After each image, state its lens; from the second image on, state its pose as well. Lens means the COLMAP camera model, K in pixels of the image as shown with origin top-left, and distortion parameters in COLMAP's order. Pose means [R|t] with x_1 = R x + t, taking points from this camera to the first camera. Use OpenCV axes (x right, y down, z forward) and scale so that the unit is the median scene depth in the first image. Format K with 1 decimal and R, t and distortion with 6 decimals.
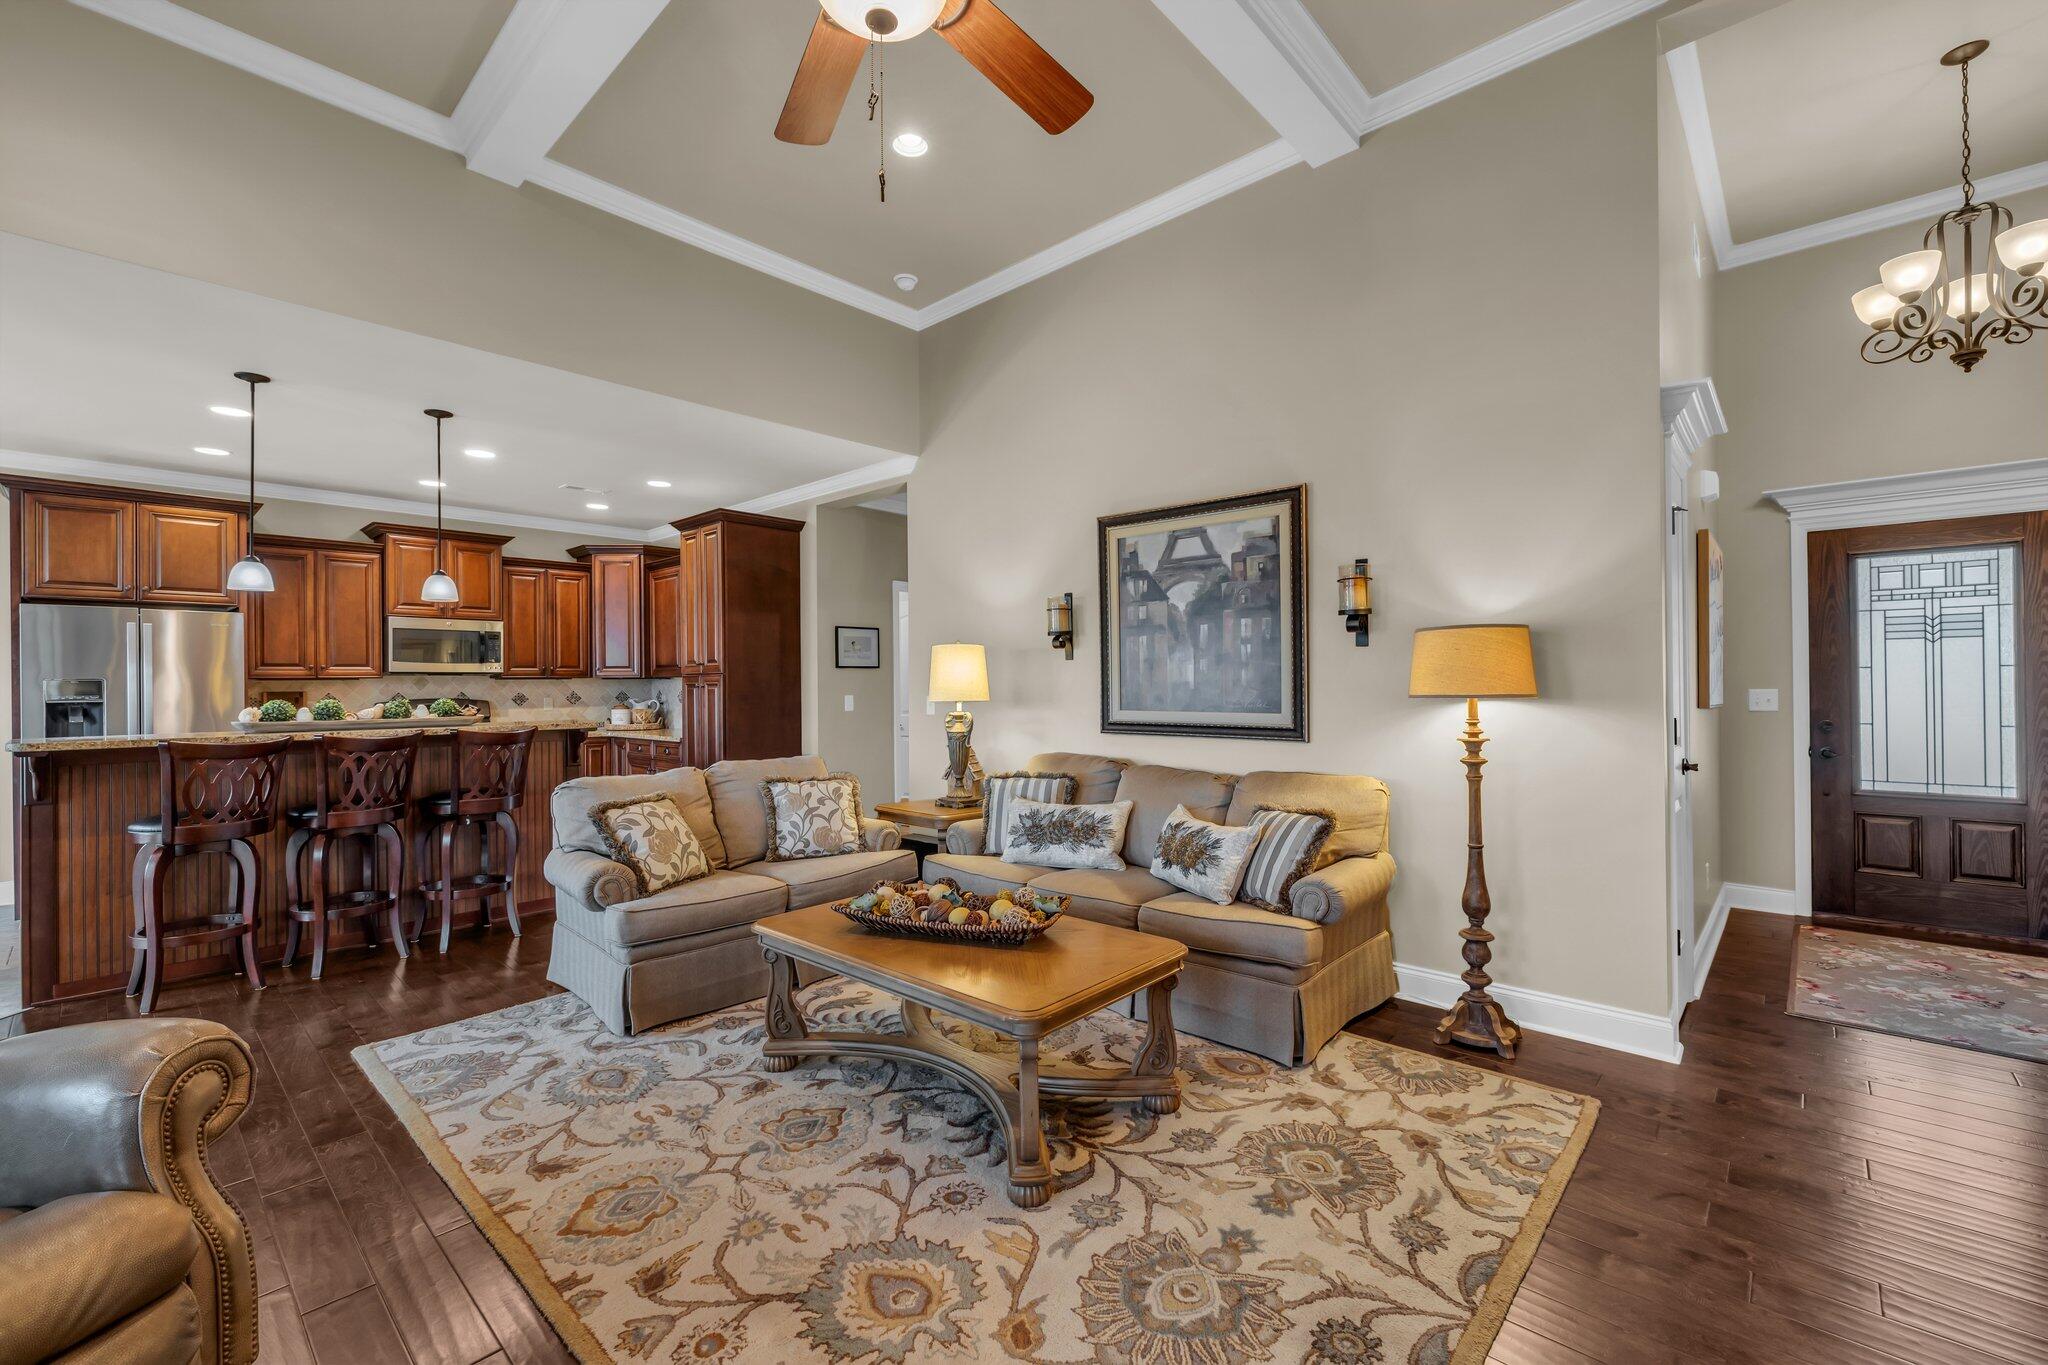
lens RADIAL K [[853.6, 0, 1024.9], [0, 853.6, 684.8], [0, 0, 1]] dist [-0.002407, 0.000595]
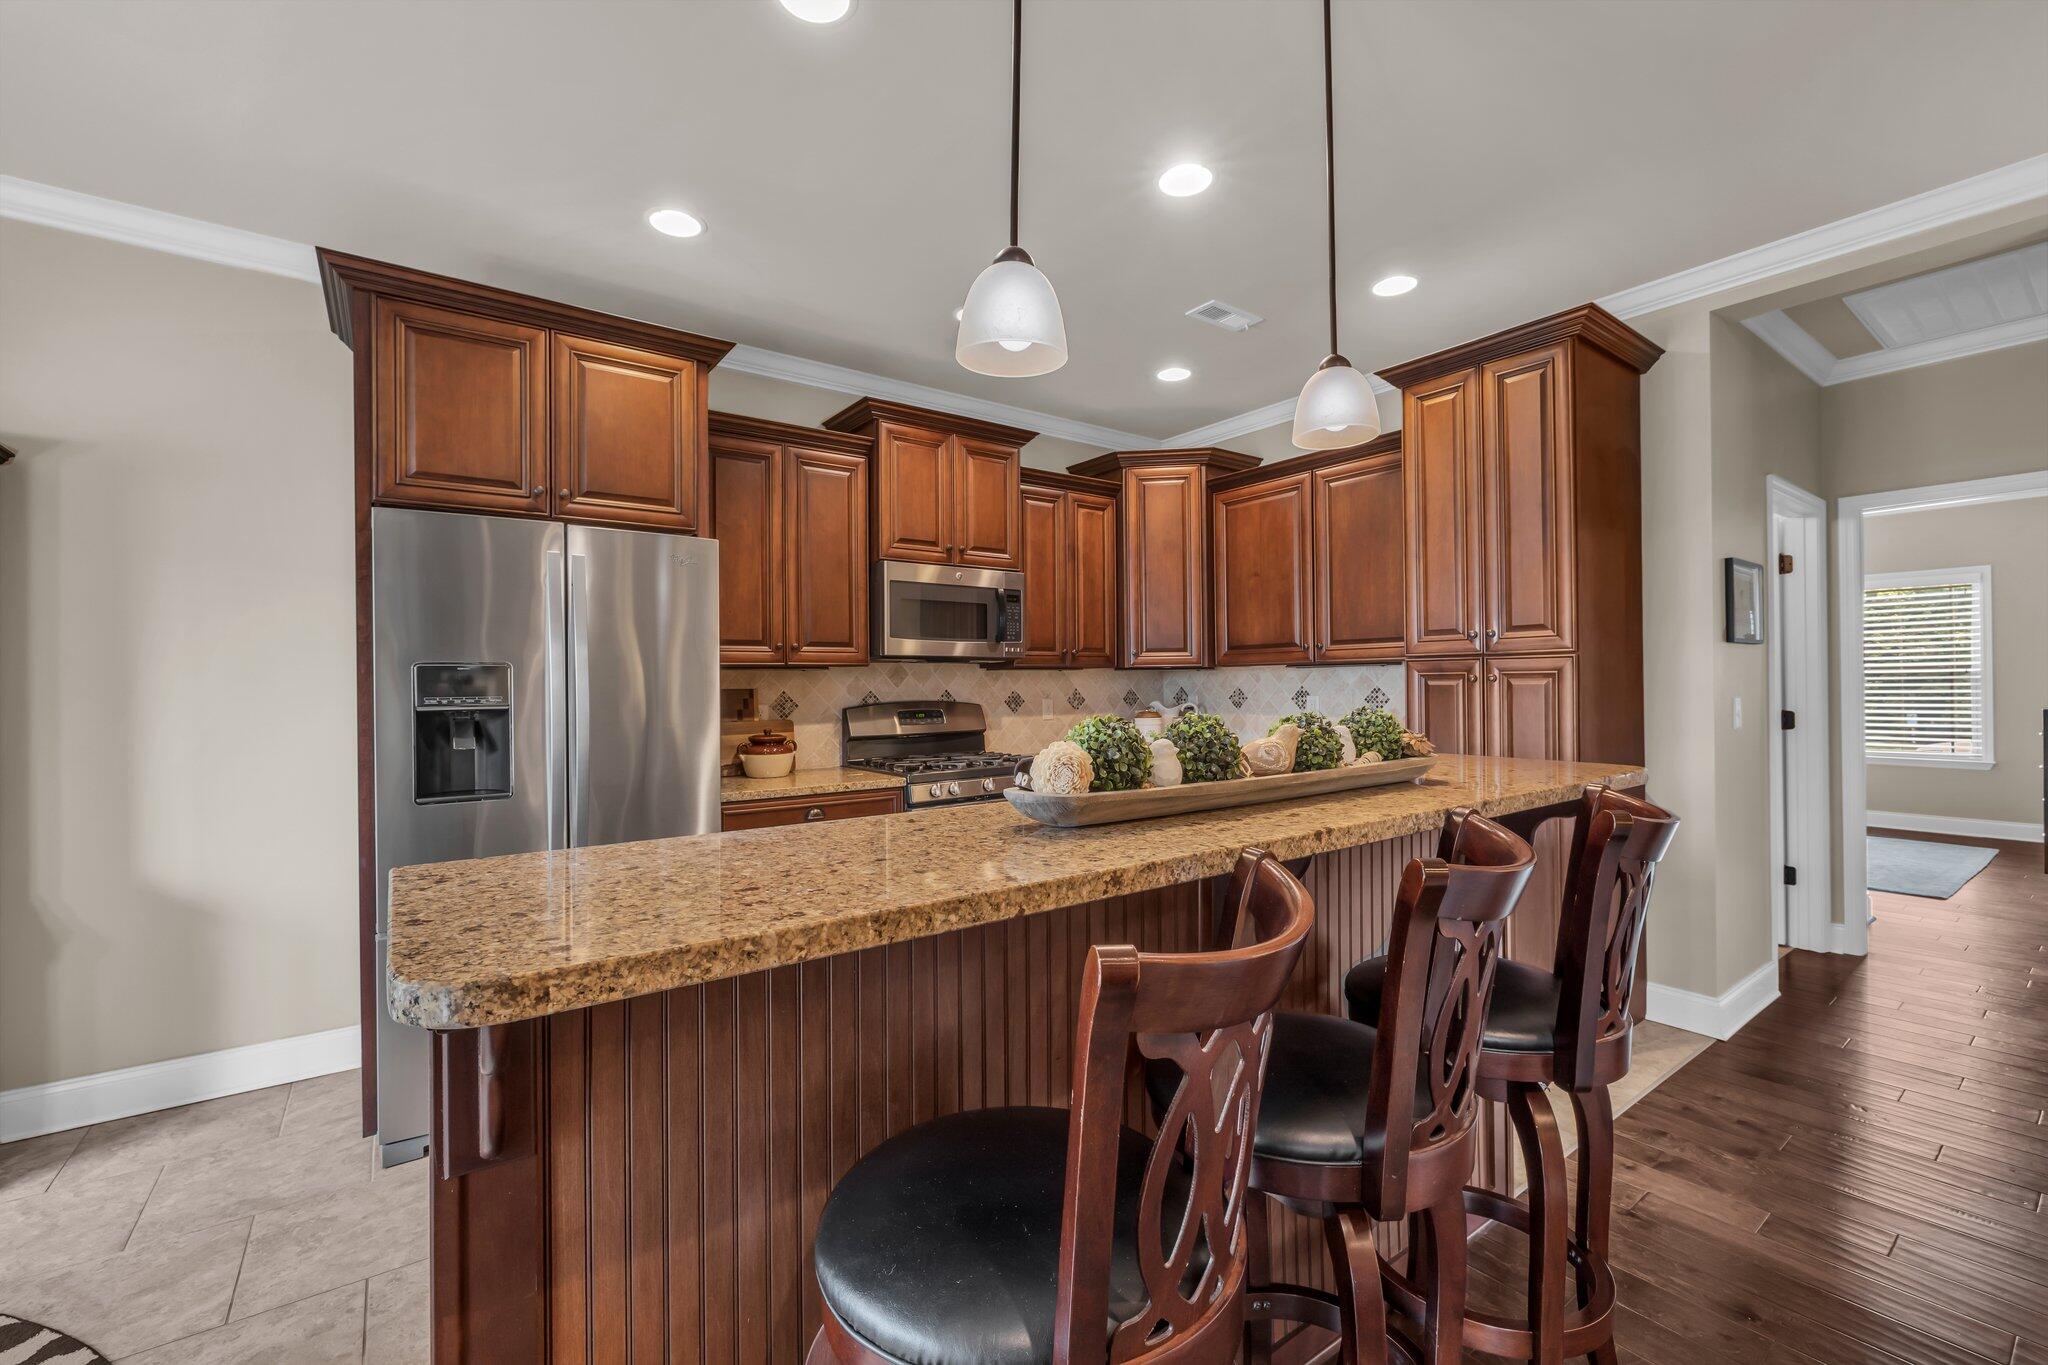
lens RADIAL K [[853.6, 0, 1026.7], [0, 853.6, 682.8], [0, 0, 1]] dist [-0.002407, 0.000595]
pose [[0.981933, -0.000265, -0.189227, -0.741466], [-0.000002, 0.999999, -0.001408, 0.006352], [0.189227, 0.001383, 0.981932, 0.609679]]
